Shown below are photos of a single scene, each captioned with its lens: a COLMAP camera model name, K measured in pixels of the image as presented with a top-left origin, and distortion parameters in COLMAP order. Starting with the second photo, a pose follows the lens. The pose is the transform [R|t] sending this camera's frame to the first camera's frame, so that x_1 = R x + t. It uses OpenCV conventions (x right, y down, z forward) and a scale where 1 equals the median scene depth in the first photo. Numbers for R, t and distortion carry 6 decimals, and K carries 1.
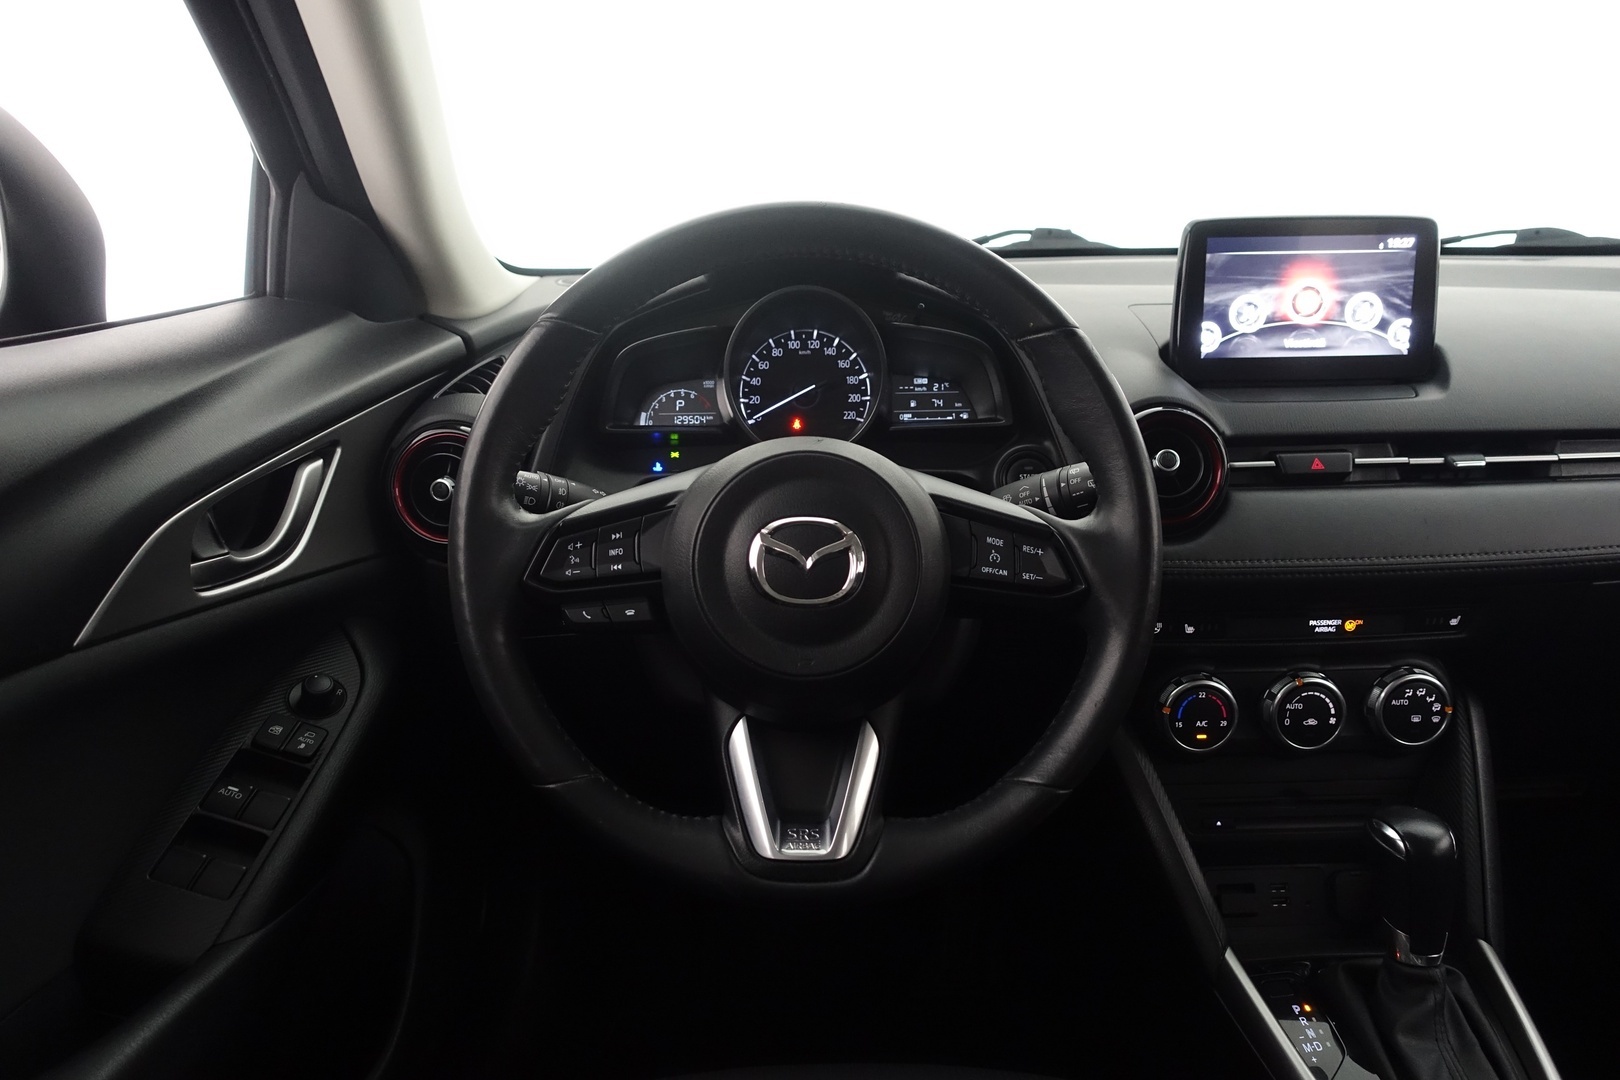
lens RADIAL K [[1110.0, 0, 807.3], [0, 1110.0, 546.0], [0, 0, 1]] dist [-0.000502, -0.000315]
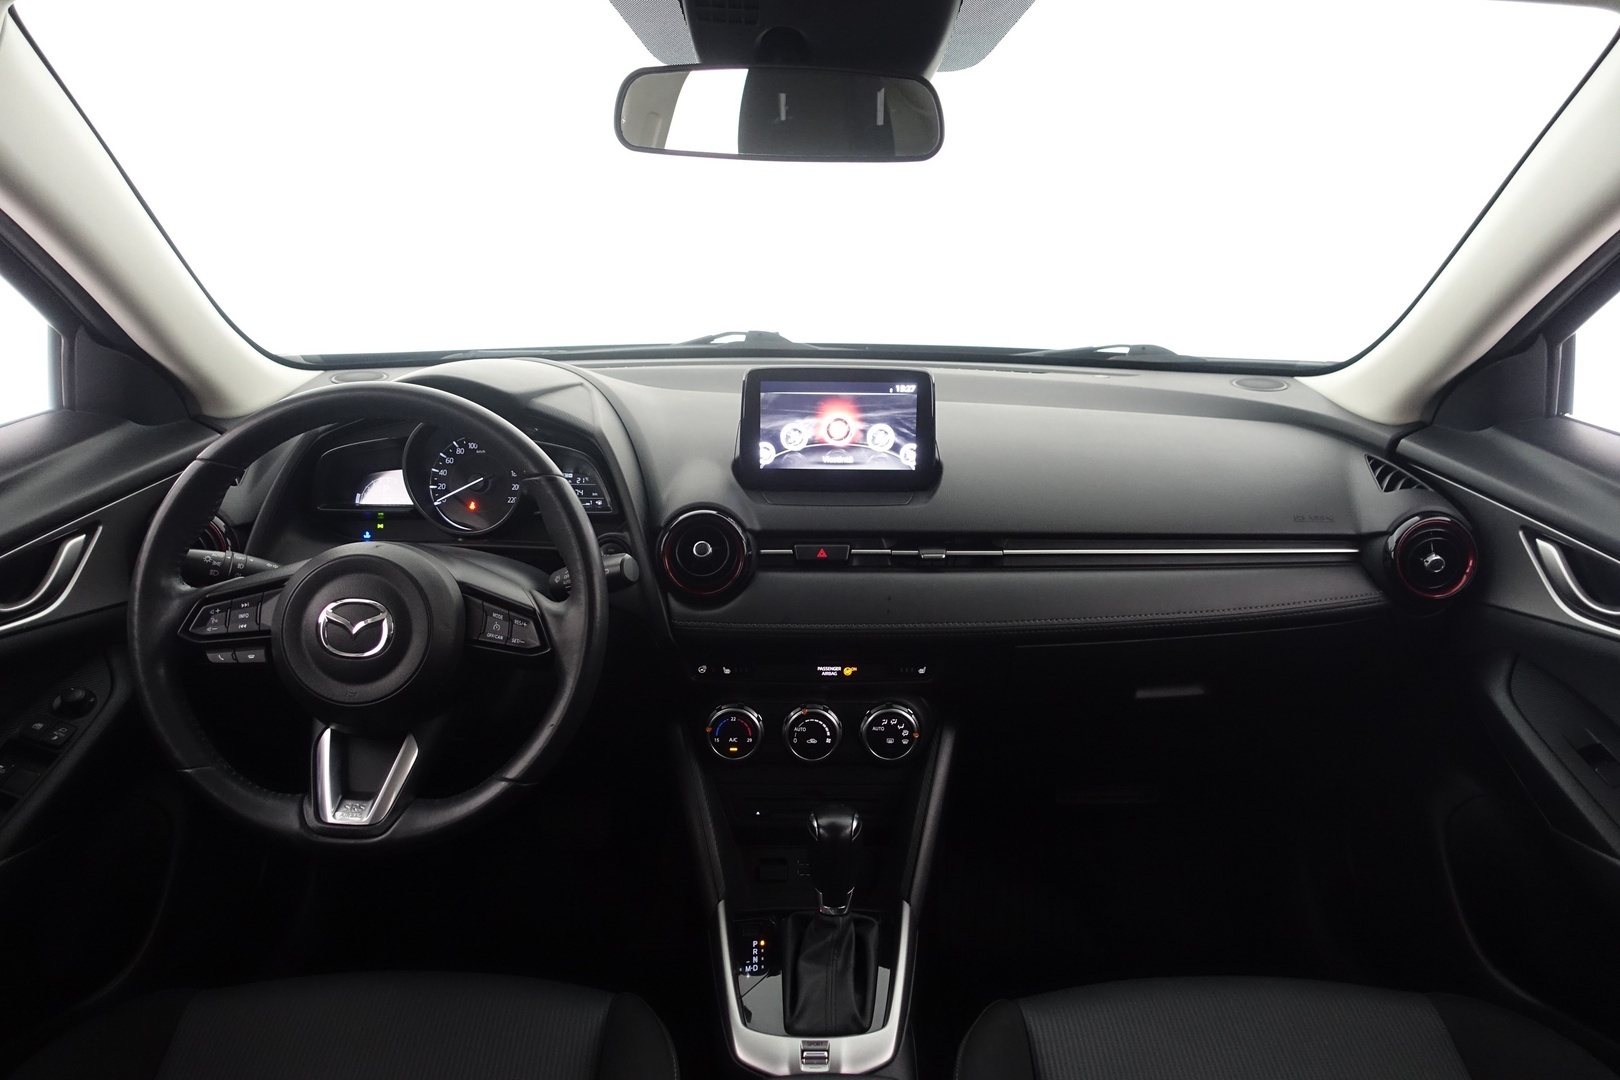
lens RADIAL K [[1118.5, 0, 813.6], [0, 1118.5, 546.8], [0, 0, 1]] dist [-0.005152, 0.001575]
pose [[0.999567, 0.028645, -0.006731, 0.450842], [-0.028588, 0.999557, 0.008309, -0.091514], [0.006966, -0.008113, 0.999943, -0.373785]]
